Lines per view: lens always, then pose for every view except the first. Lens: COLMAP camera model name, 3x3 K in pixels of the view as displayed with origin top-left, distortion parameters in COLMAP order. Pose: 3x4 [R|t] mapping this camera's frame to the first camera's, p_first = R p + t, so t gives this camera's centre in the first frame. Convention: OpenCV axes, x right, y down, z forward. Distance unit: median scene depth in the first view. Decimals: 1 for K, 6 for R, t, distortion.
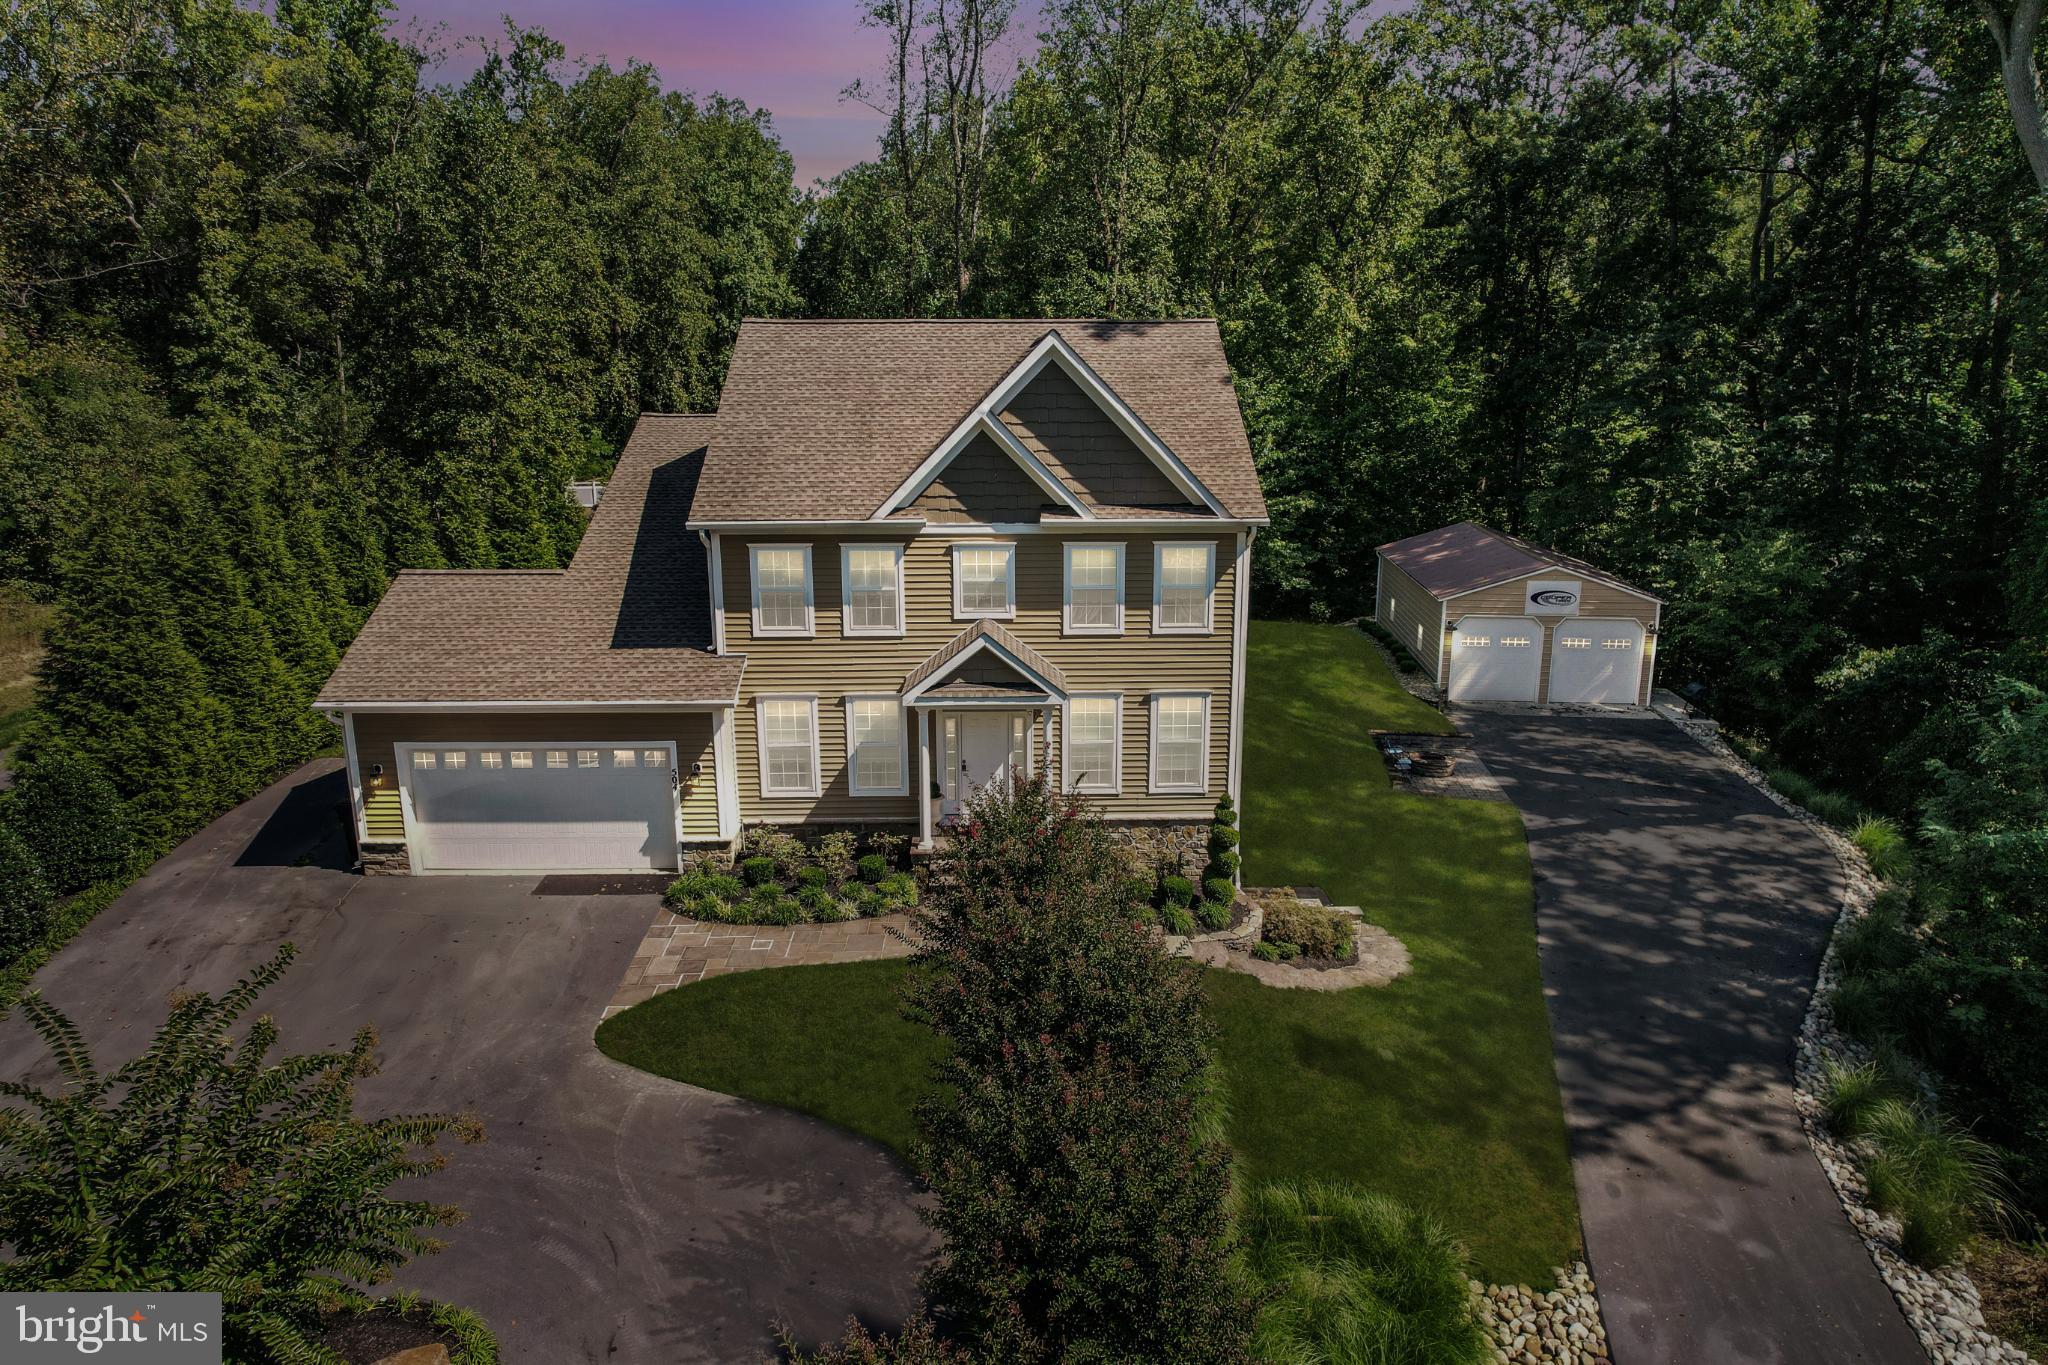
lens RADIAL K [[1199.2, 0, 1007.7], [0, 1199.2, 853.6], [0, 0, 1]] dist [-0.041047, 0.036648]
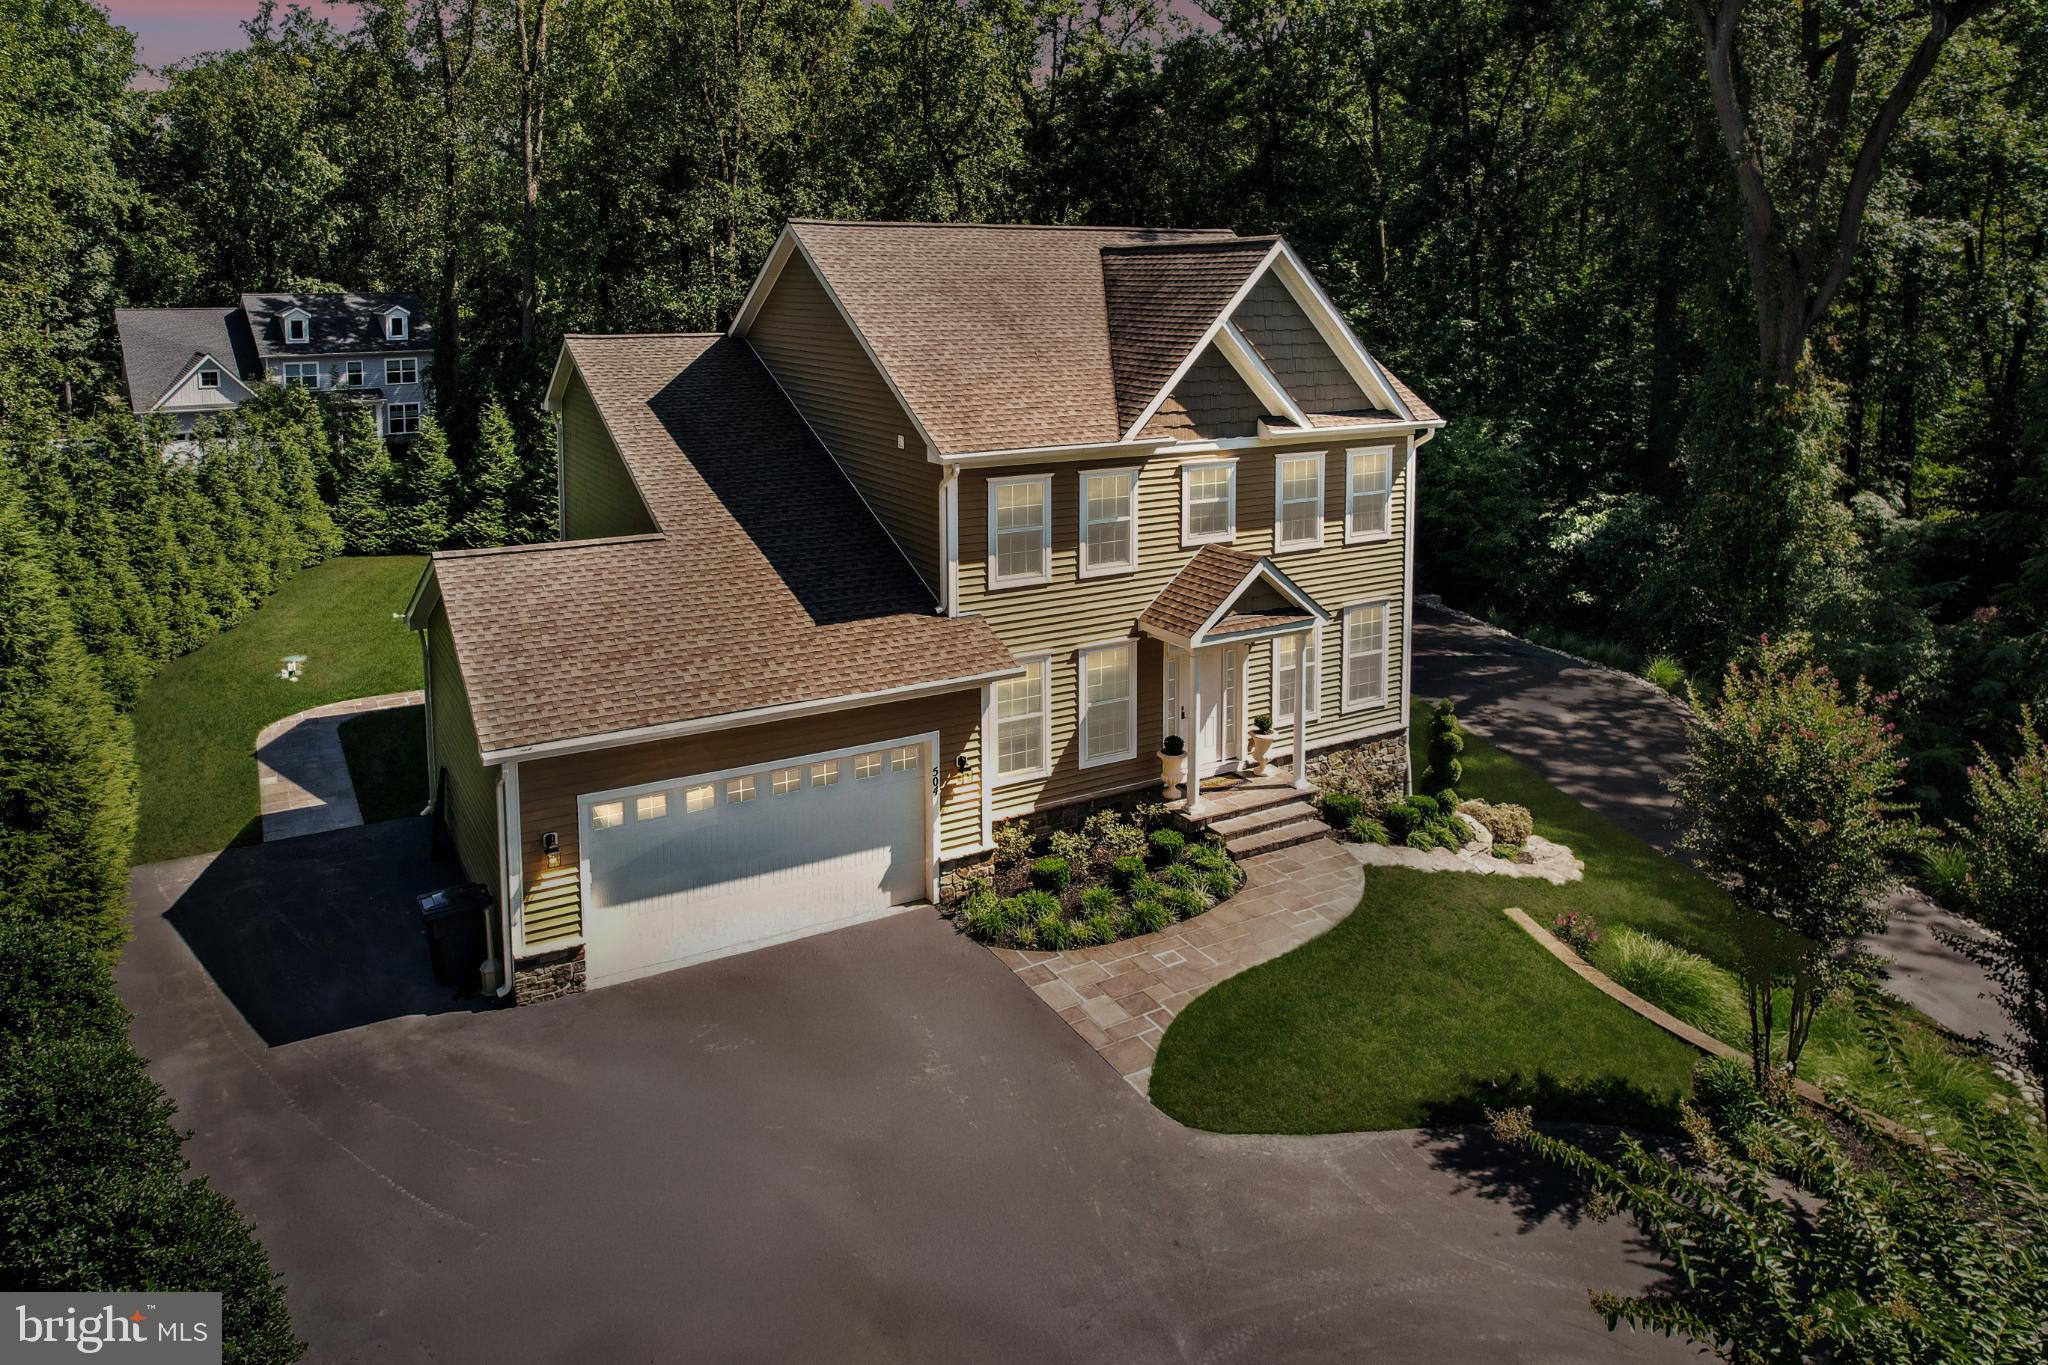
lens RADIAL K [[1333.7, 0, 1073.4], [0, 1333.7, 622.0], [0, 0, 1]] dist [-0.058011, 0.054021]
pose [[0.878145, -0.117412, 0.463763, -0.572544], [0.182751, 0.978224, -0.098385, -0.060280], [-0.442112, 0.171150, 0.880480, 0.181963]]
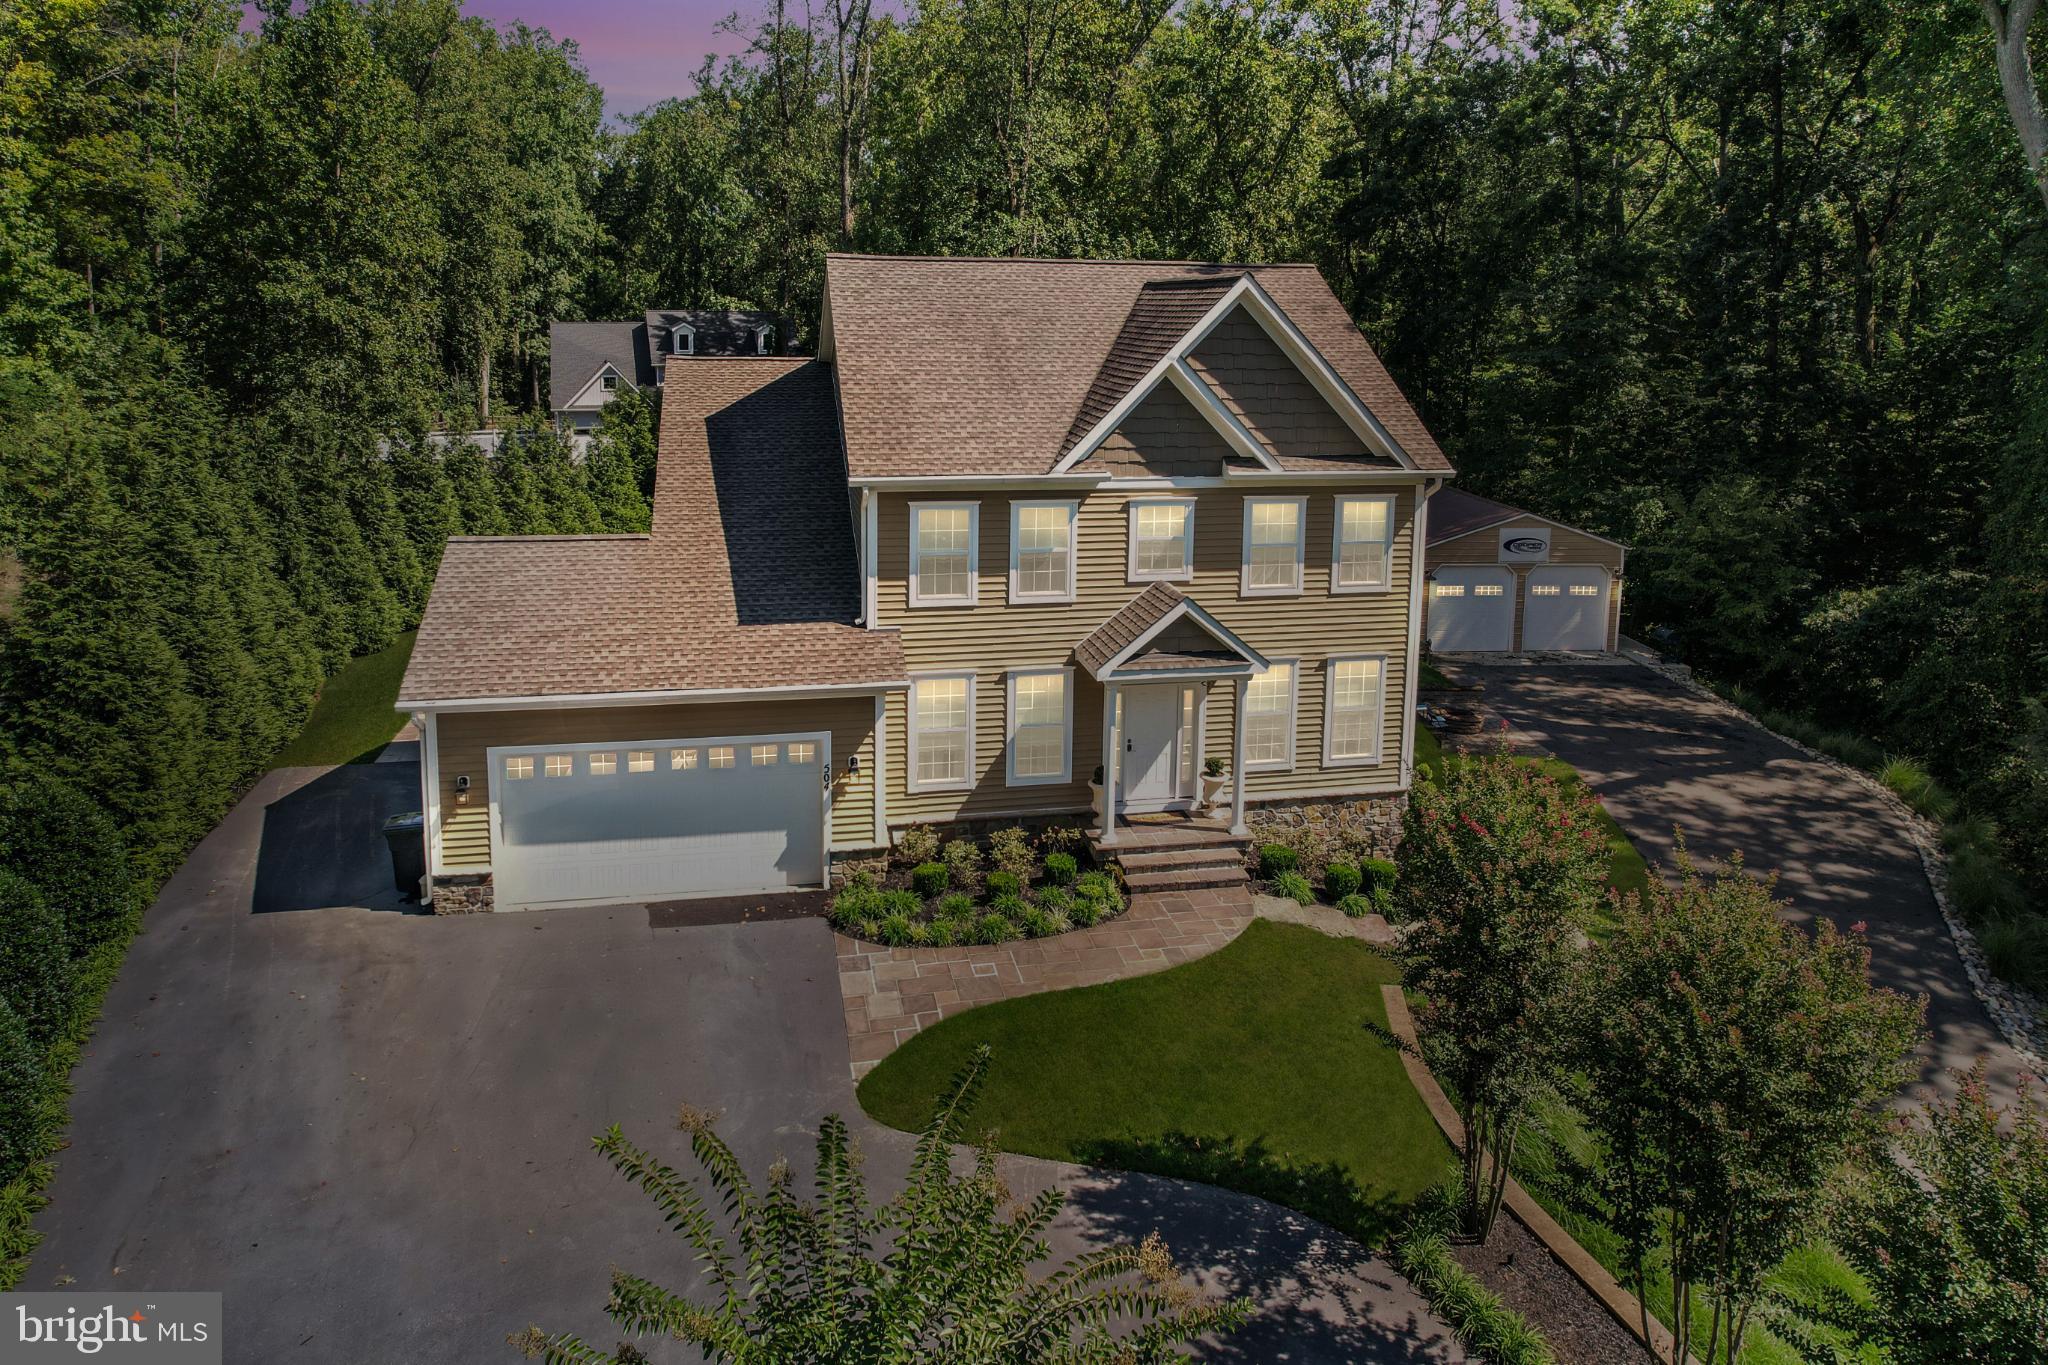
lens RADIAL K [[1308.1, 0, 1032.7], [0, 1308.1, 695.2], [0, 0, 1]] dist [-0.072748, 0.067000]
pose [[0.984193, -0.036632, 0.173271, -0.285605], [0.053981, 0.993868, -0.096498, -0.022366], [-0.168674, 0.104326, 0.980135, 0.067761]]
